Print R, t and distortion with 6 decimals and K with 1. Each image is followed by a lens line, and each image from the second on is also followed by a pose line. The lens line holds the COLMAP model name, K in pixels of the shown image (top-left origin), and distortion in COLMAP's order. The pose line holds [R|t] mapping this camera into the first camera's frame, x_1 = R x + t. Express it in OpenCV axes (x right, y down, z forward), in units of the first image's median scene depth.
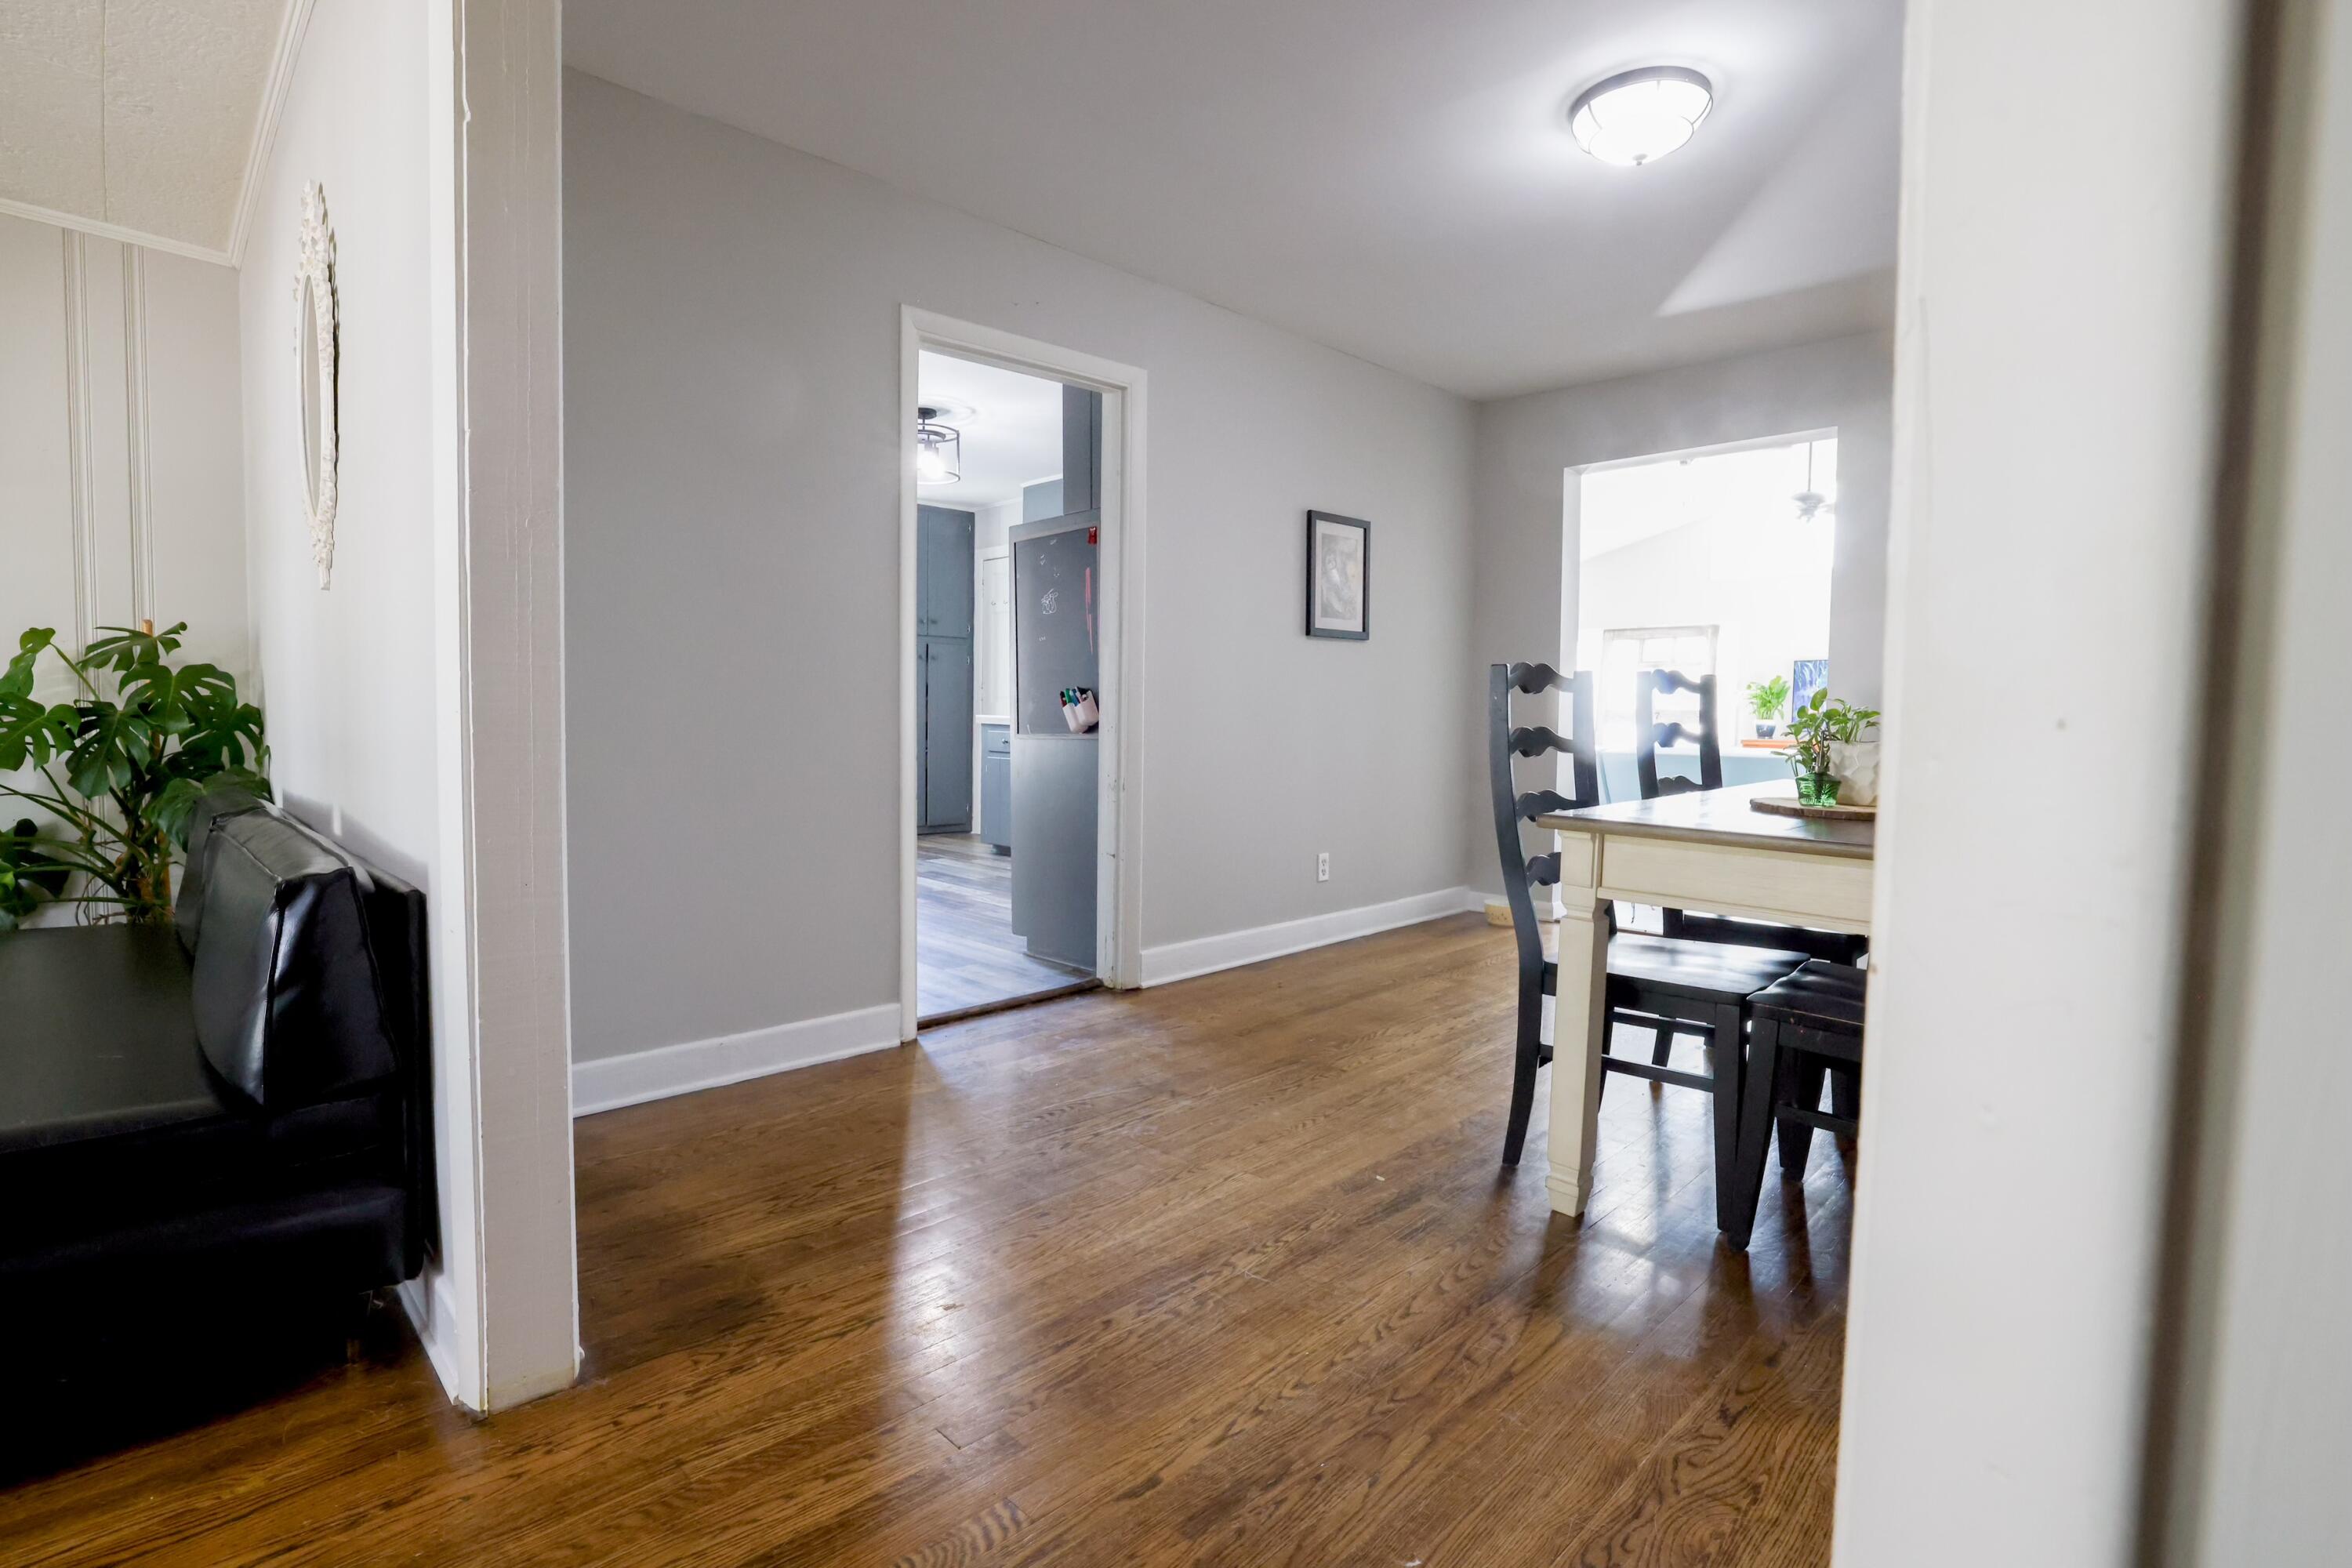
lens RADIAL K [[996.5, 0, 1184.3], [0, 996.5, 778.5], [0, 0, 1]] dist [-0.004122, -0.000014]
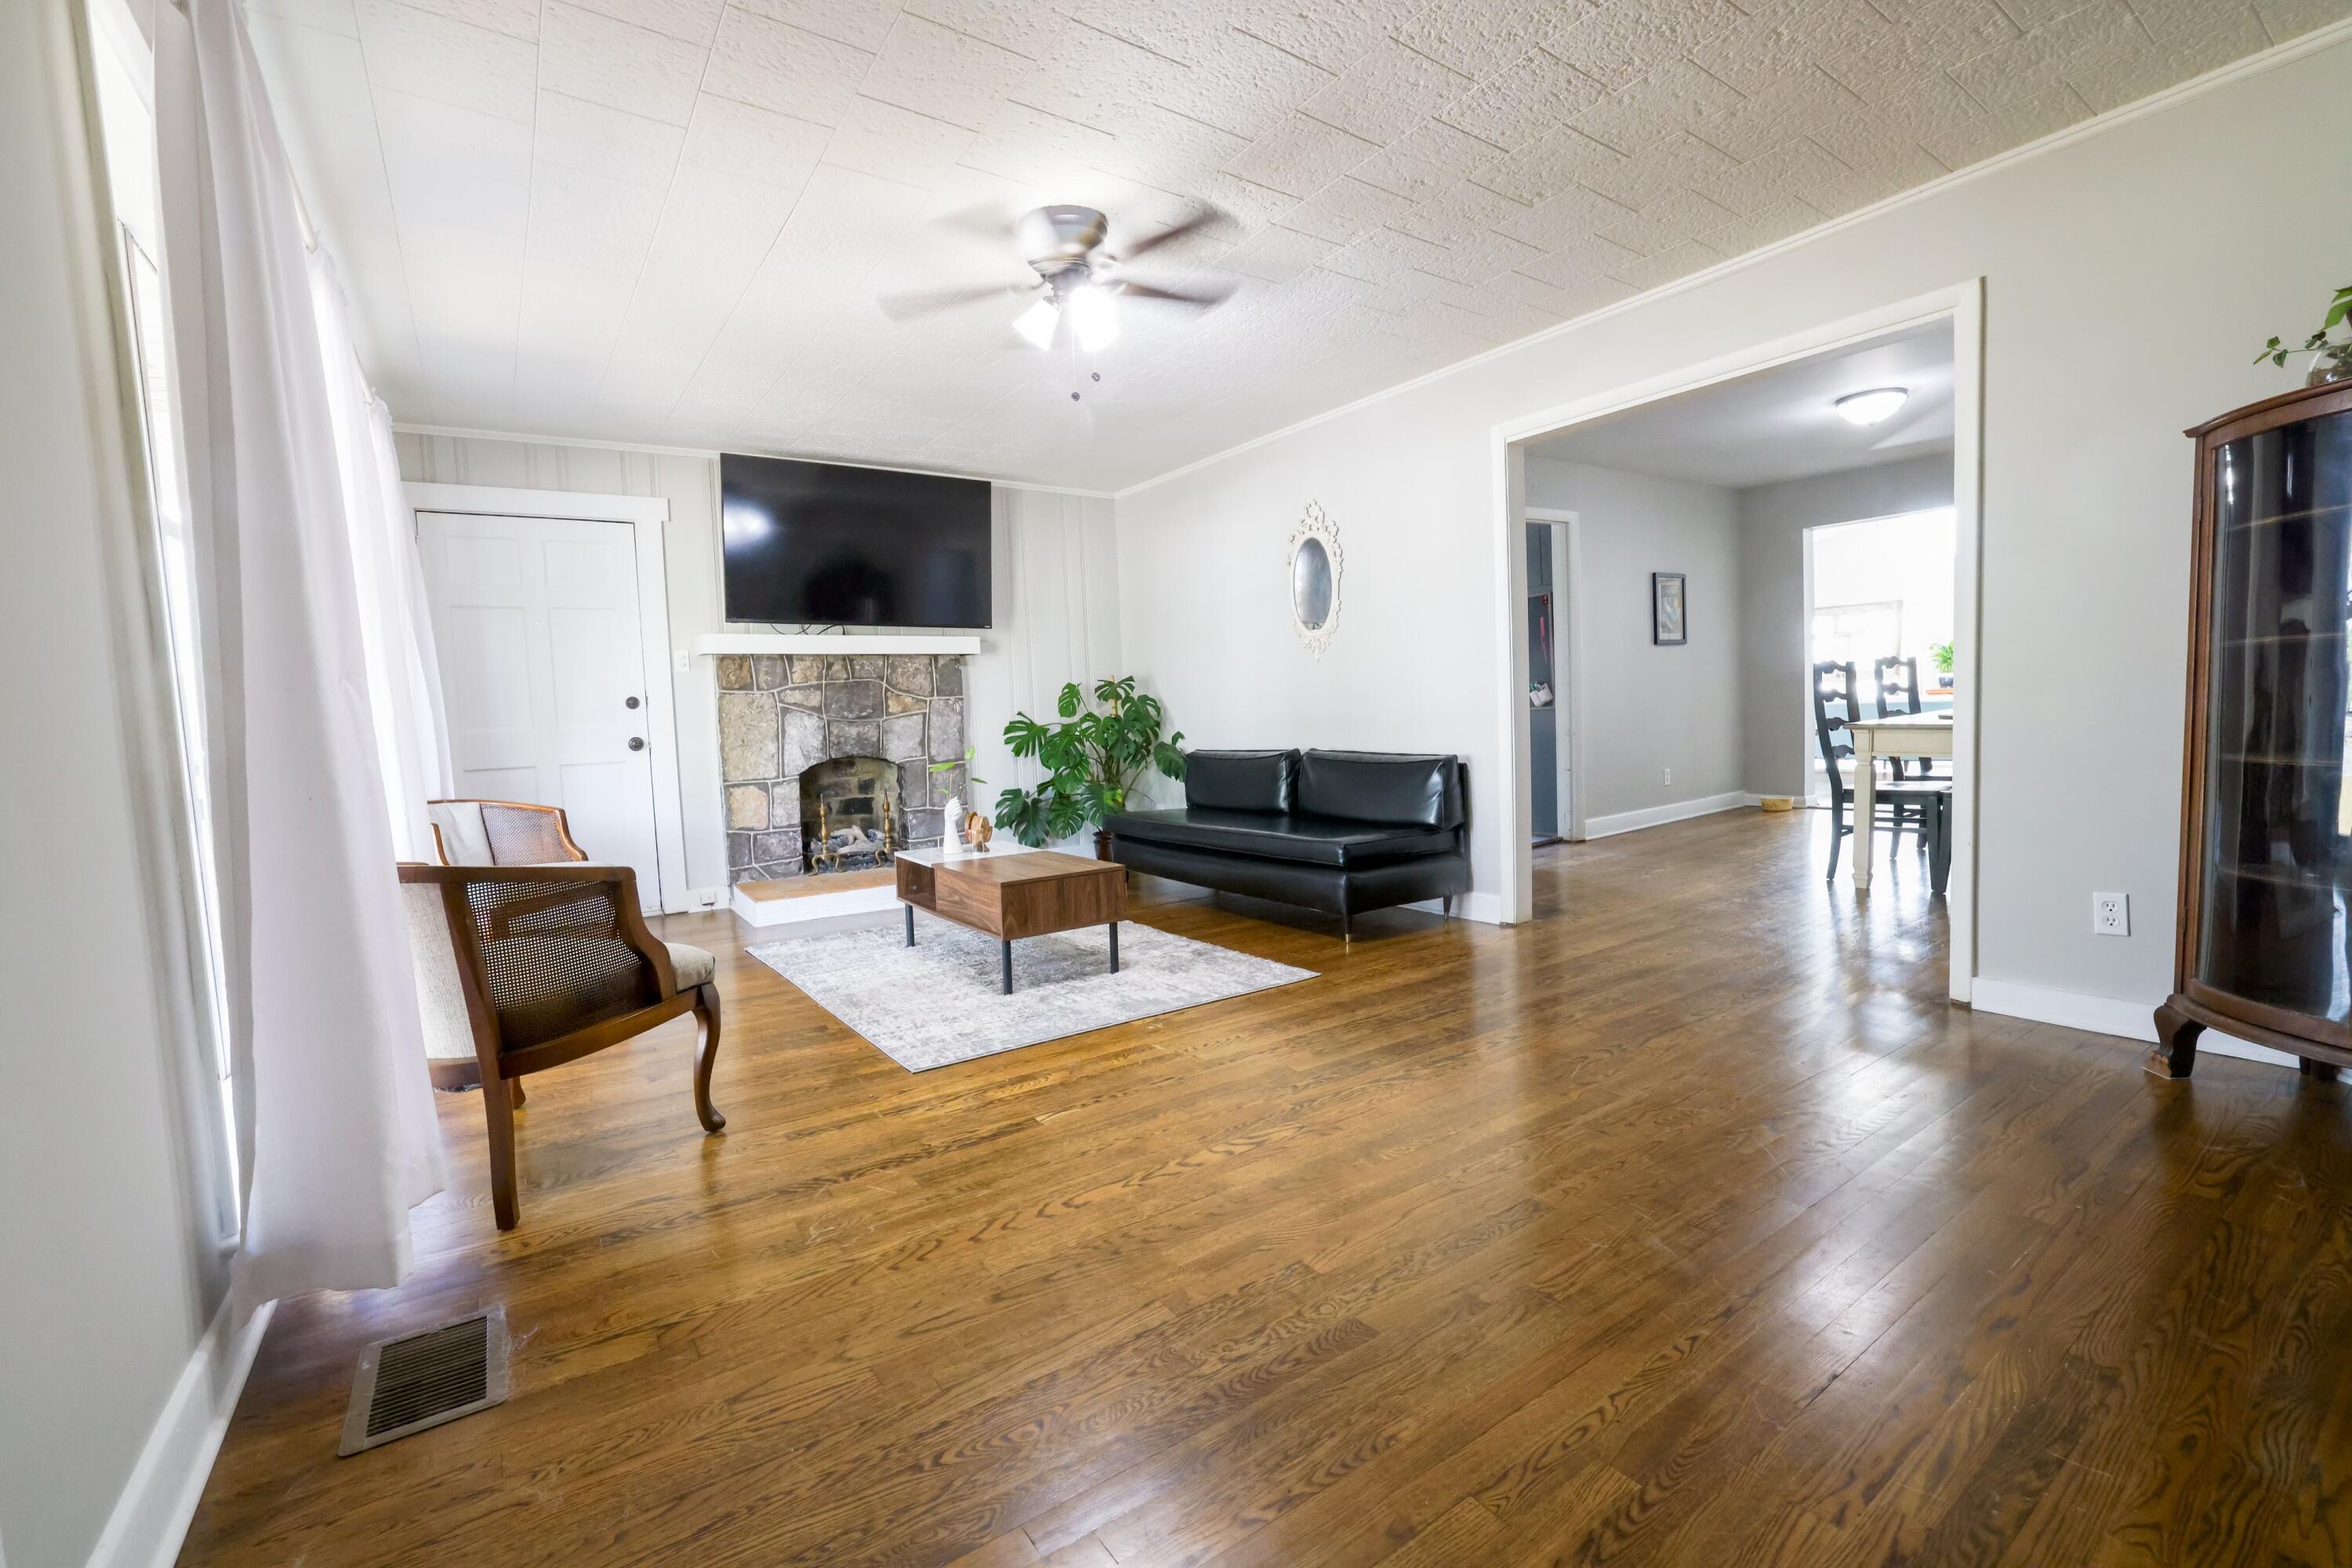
lens RADIAL K [[996.5, 0, 1167.5], [0, 996.5, 787.8], [0, 0, 1]] dist [-0.004122, -0.000014]
pose [[0.989146, -0.044244, -0.140116, -0.555767], [0.047270, 0.998714, 0.018342, 0.040053], [0.139124, -0.024767, 0.989965, -0.968459]]
